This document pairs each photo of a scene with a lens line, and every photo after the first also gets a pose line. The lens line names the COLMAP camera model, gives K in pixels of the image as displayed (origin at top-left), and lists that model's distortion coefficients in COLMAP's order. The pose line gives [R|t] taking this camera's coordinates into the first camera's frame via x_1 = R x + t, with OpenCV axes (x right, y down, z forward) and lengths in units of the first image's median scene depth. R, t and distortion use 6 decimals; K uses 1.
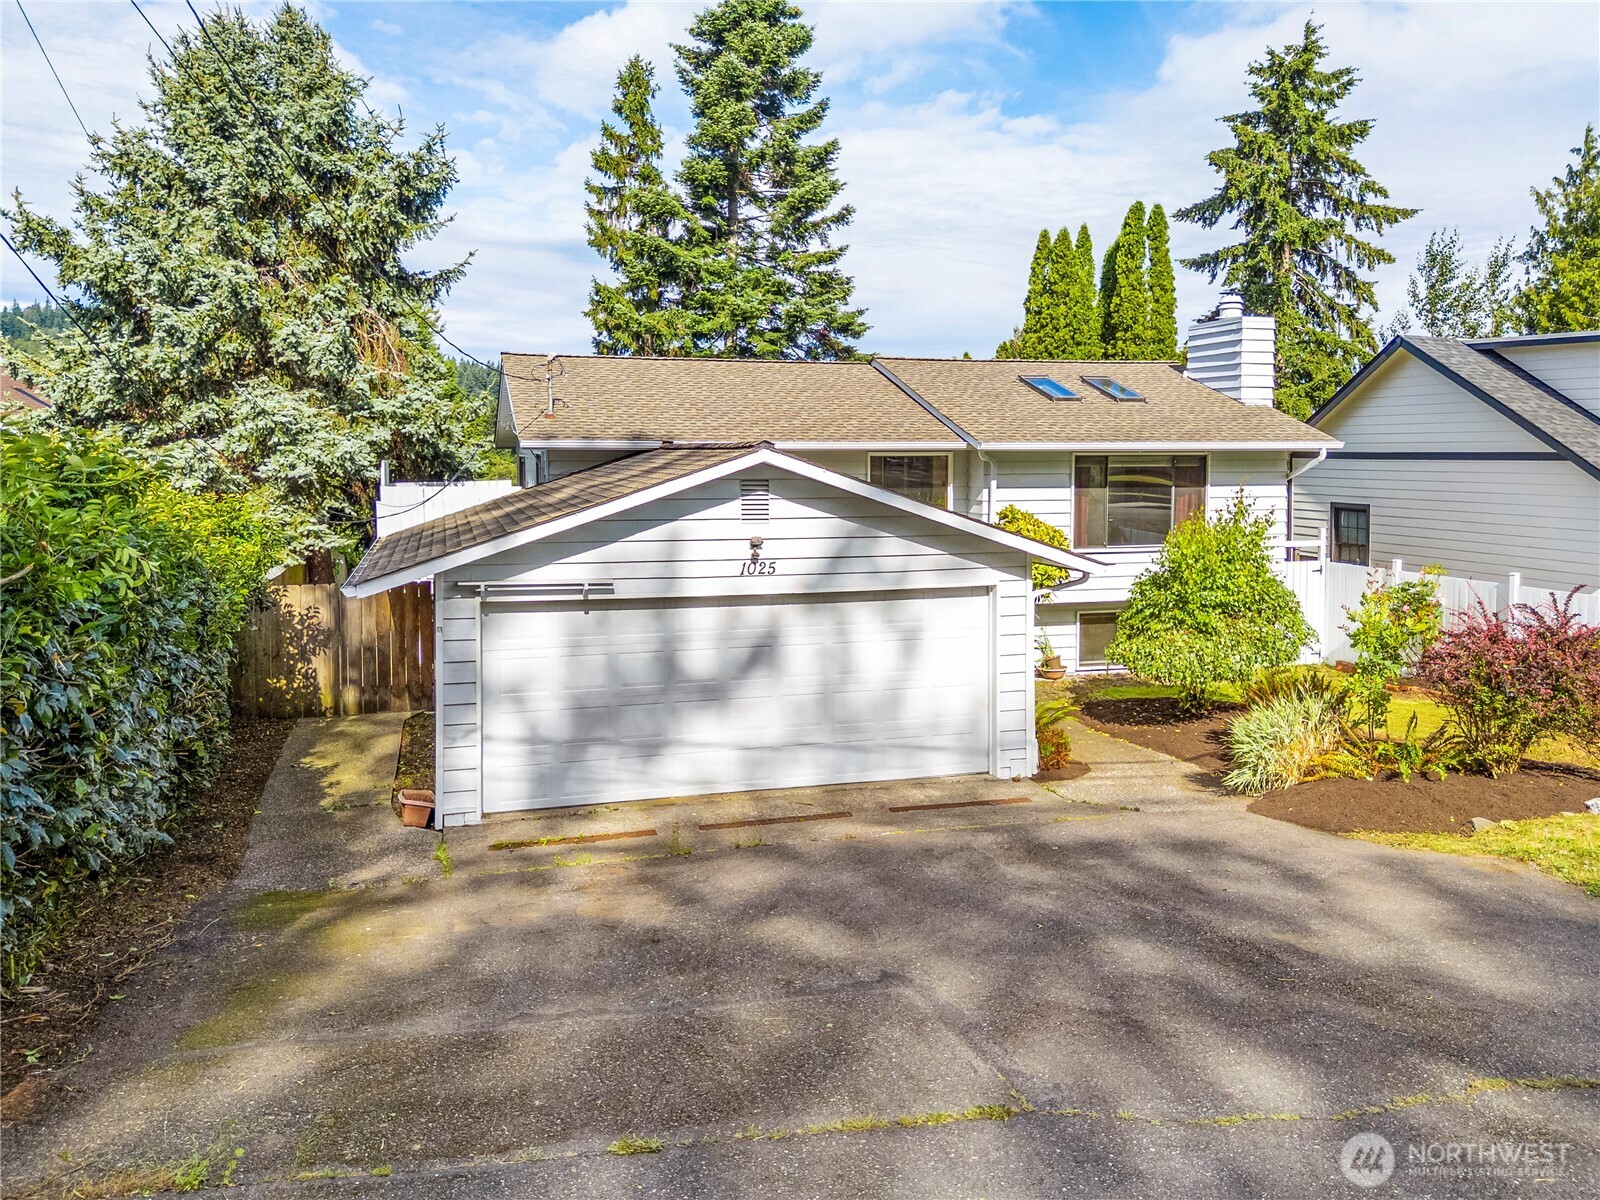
lens RADIAL K [[1181.7, 0, 800.0], [0, 1181.7, 600.0], [0, 0, 1]] dist [0.071466, -0.070210]
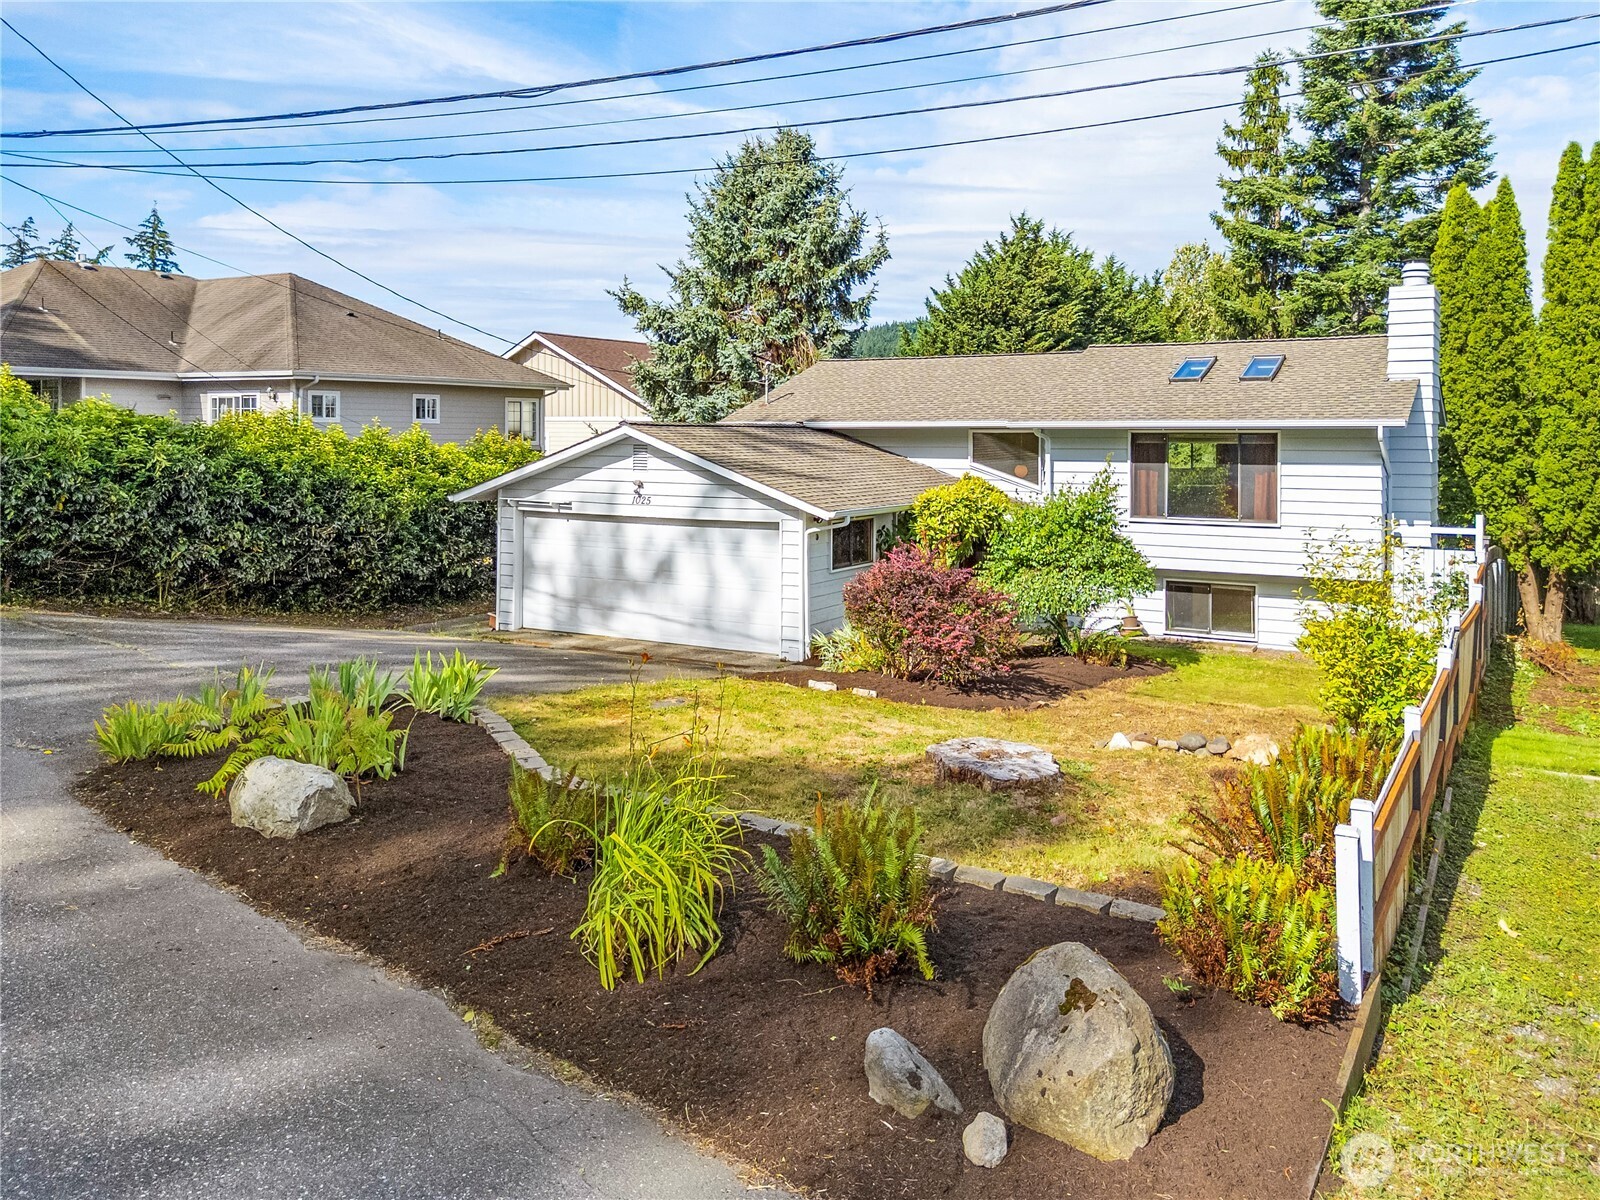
lens RADIAL K [[1164.0, 0, 824.9], [0, 1164.0, 584.2], [0, 0, 1]] dist [0.067839, -0.050808]
pose [[0.711814, 0.093249, -0.696150, 0.687640], [-0.090342, 0.995070, 0.040915, -0.000233], [0.696534, 0.033768, 0.716729, 0.021005]]
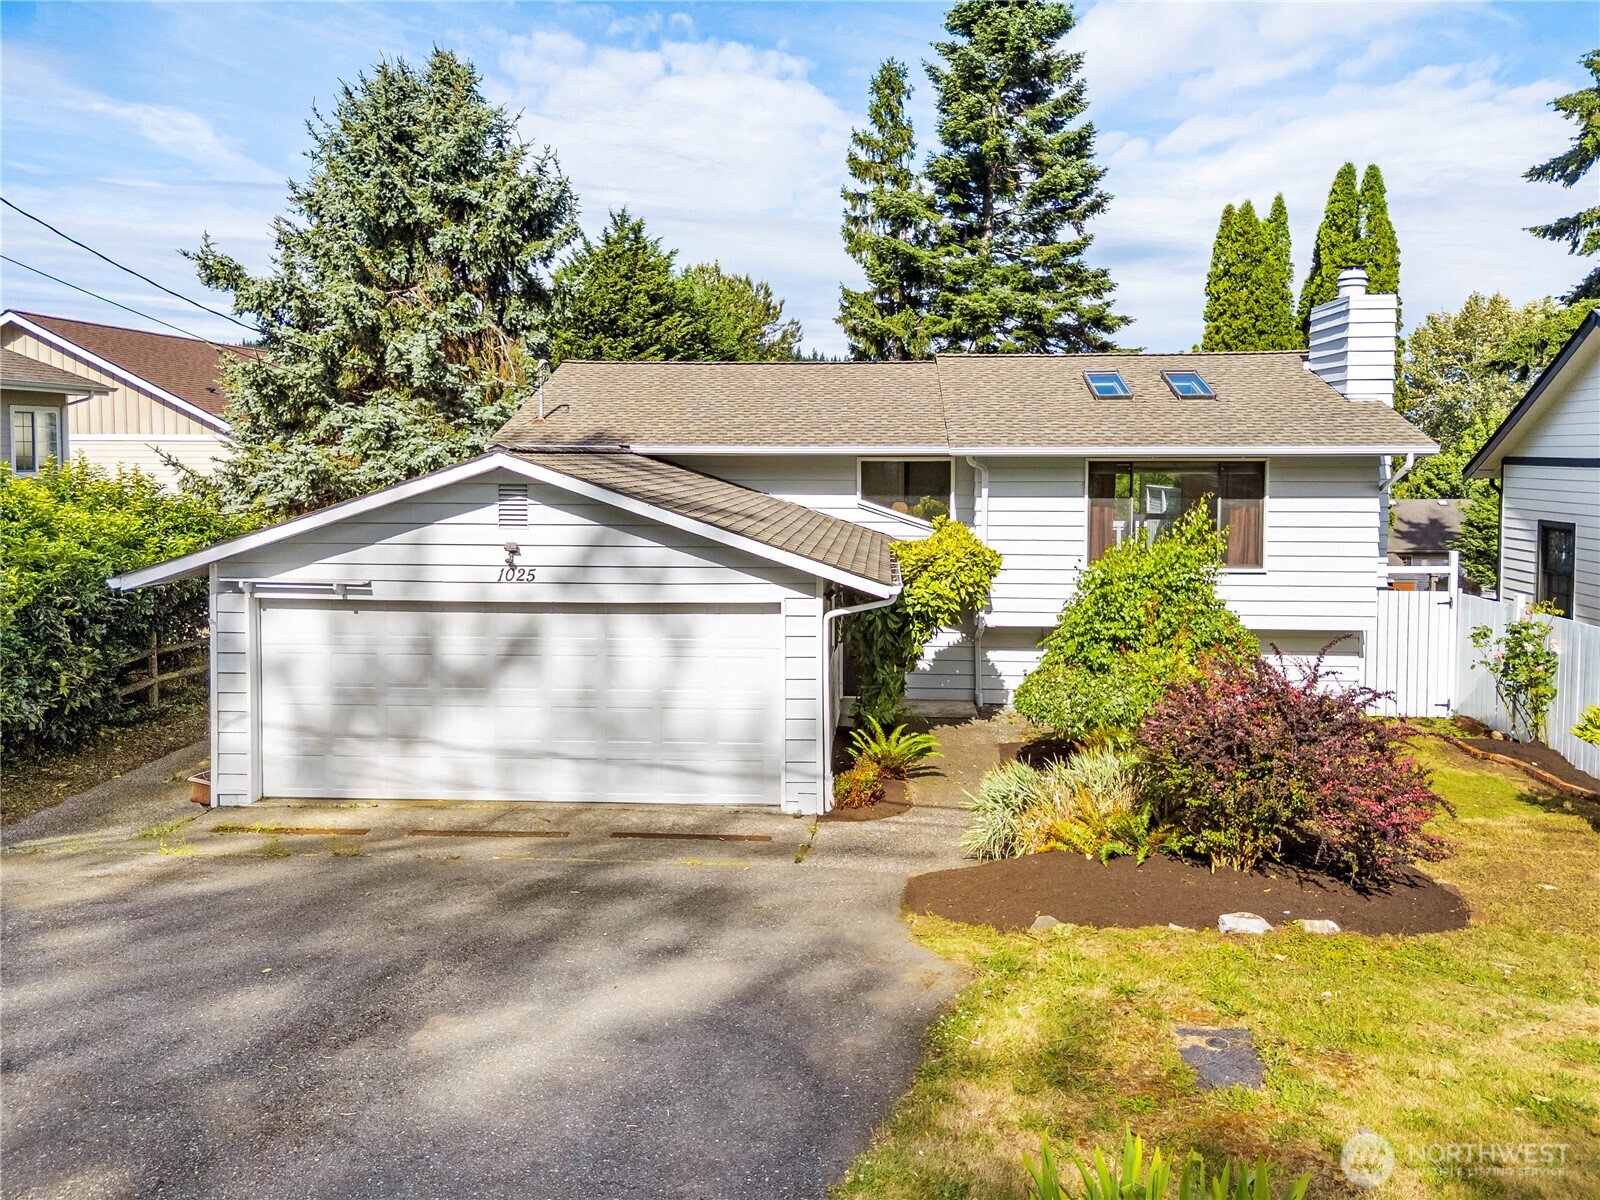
lens RADIAL K [[1181.7, 0, 800.0], [0, 1181.7, 600.0], [0, 0, 1]] dist [0.071466, -0.070210]
pose [[0.941888, 0.042445, -0.333235, 0.281376], [-0.043425, 0.999047, 0.004512, -0.011192], [0.333109, 0.010221, 0.942833, 0.081492]]
